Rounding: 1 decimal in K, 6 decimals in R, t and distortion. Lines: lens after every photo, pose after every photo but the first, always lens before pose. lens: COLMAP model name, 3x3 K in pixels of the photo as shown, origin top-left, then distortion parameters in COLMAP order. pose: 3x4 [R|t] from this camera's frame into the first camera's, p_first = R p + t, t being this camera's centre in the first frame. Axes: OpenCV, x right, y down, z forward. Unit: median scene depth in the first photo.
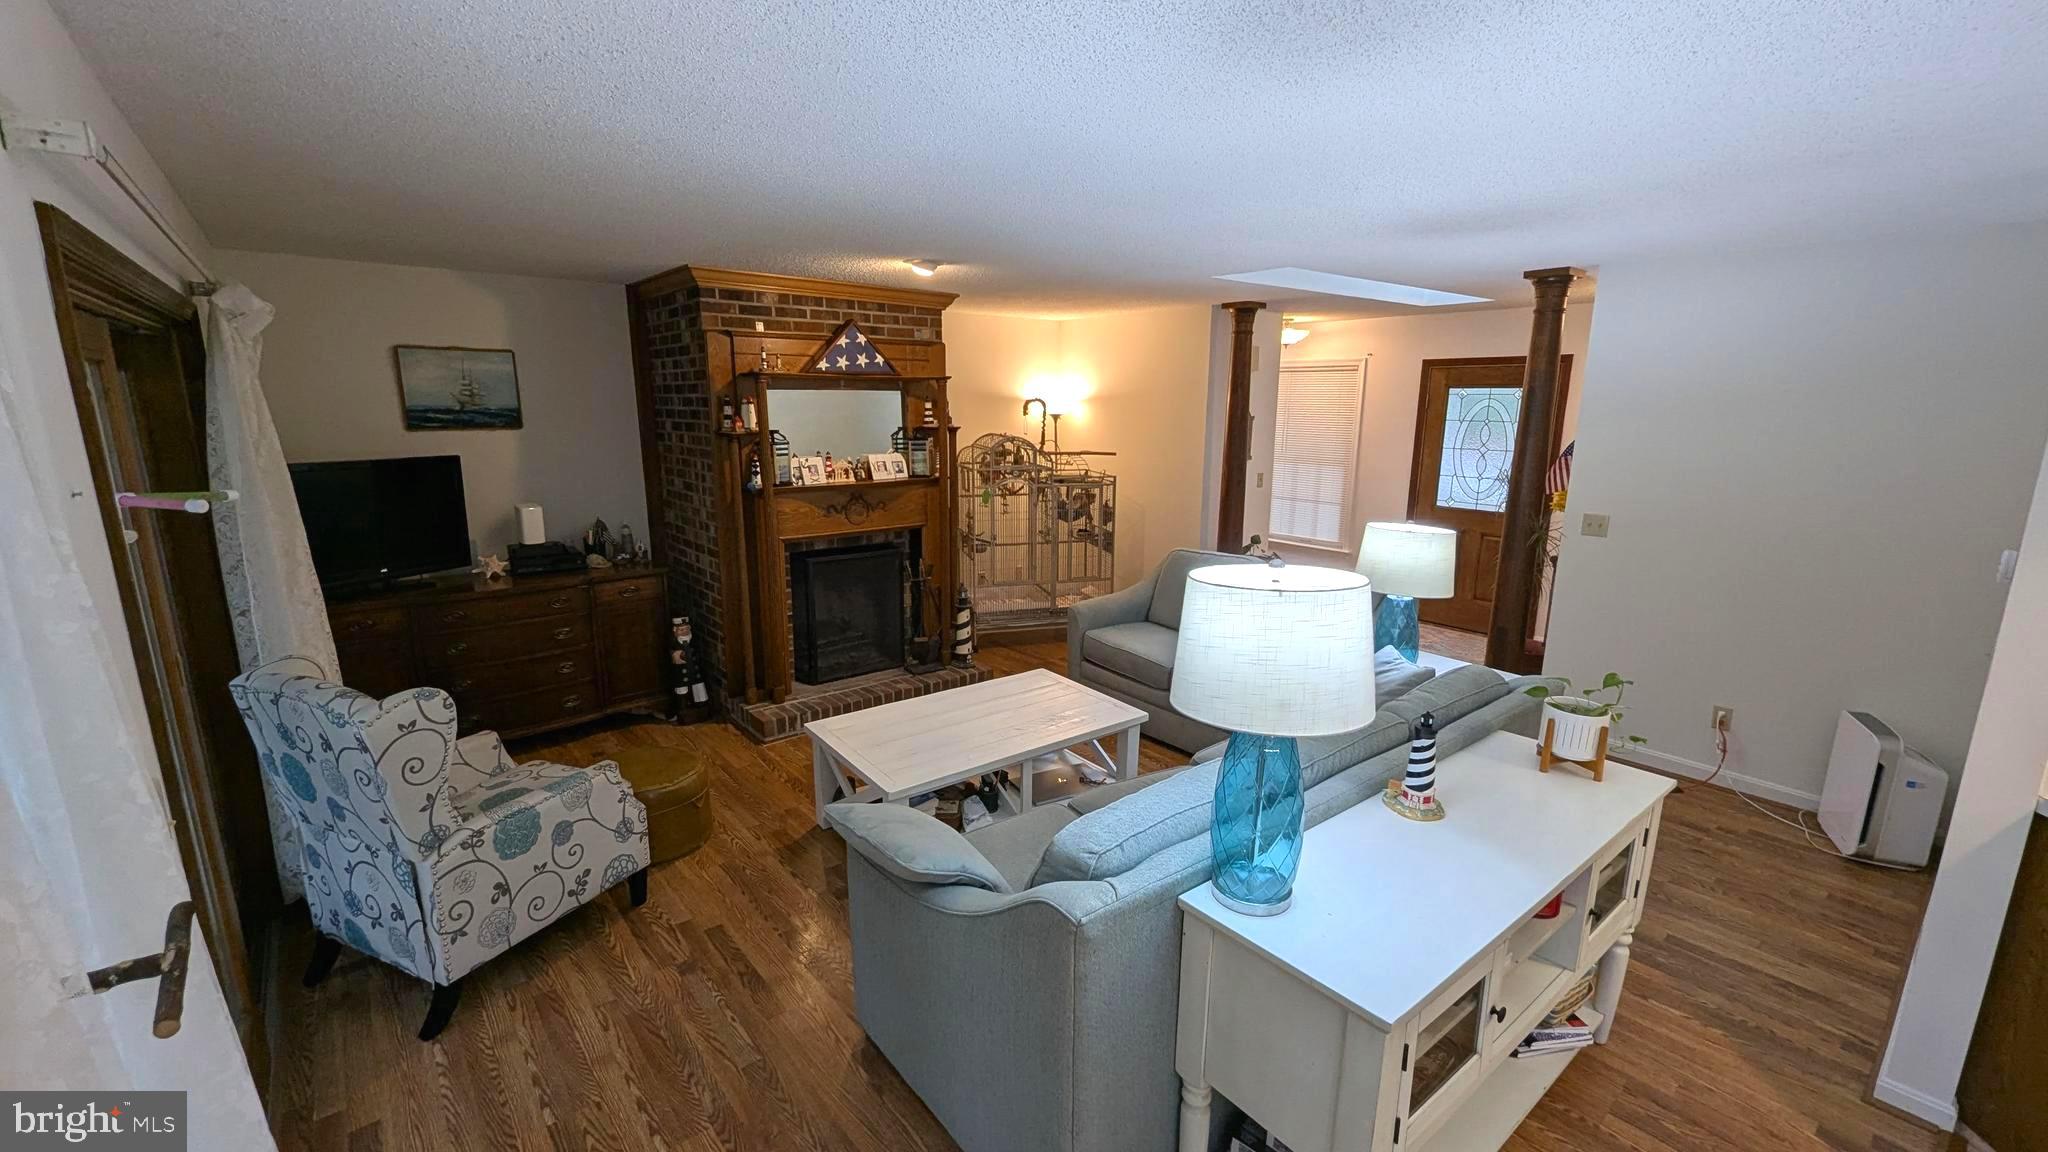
lens RADIAL K [[845.1, 0, 1018.5], [0, 845.1, 580.4], [0, 0, 1]] dist [-0.001203, -0.000033]
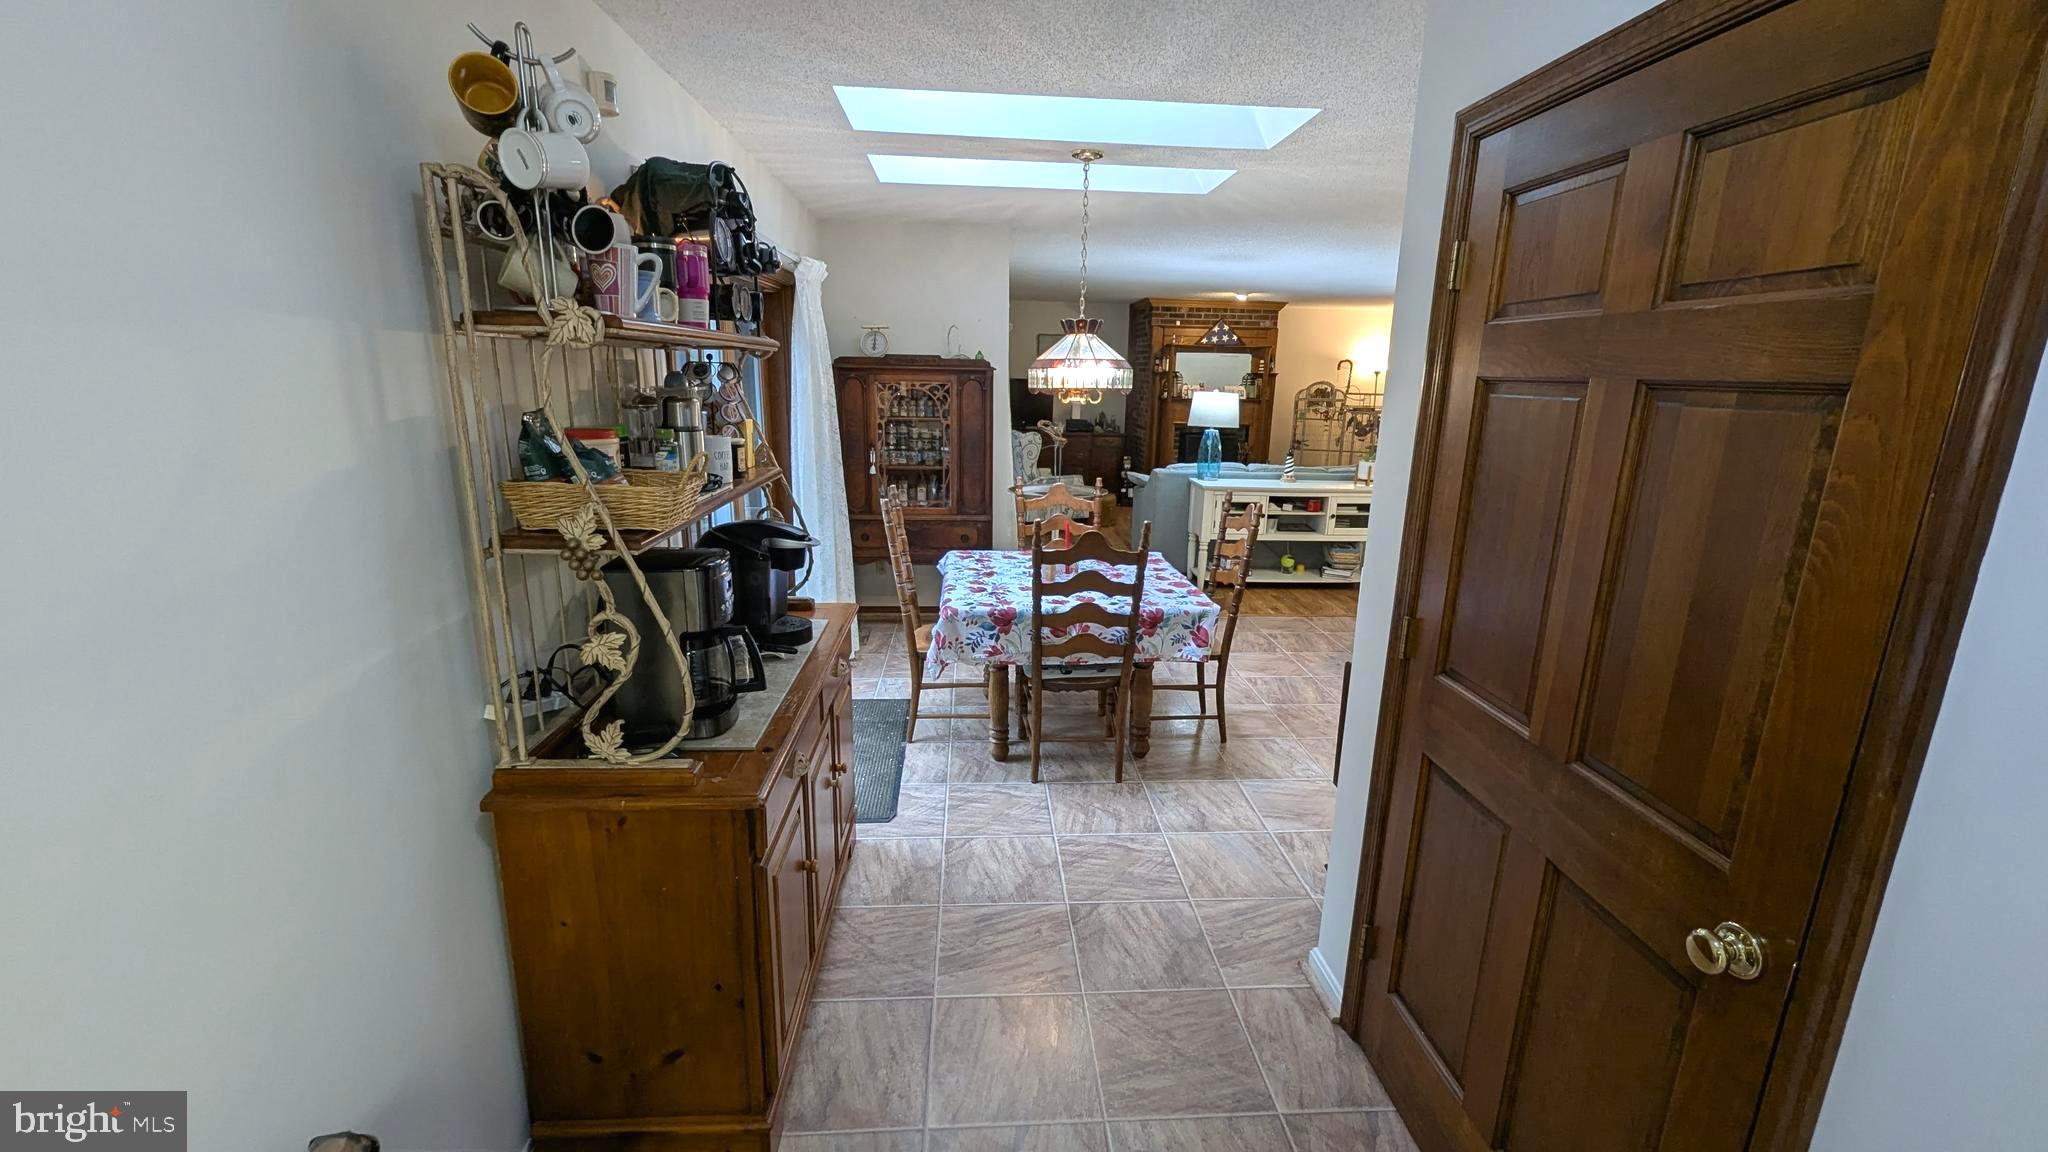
lens RADIAL K [[845.1, 0, 1024.2], [0, 845.1, 574.1], [0, 0, 1]] dist [-0.001203, -0.000033]
pose [[0.811333, 0.143706, -0.566646, 0.669244], [-0.134263, 0.989210, 0.058632, 0.251846], [0.568957, 0.028510, 0.821873, -0.948999]]
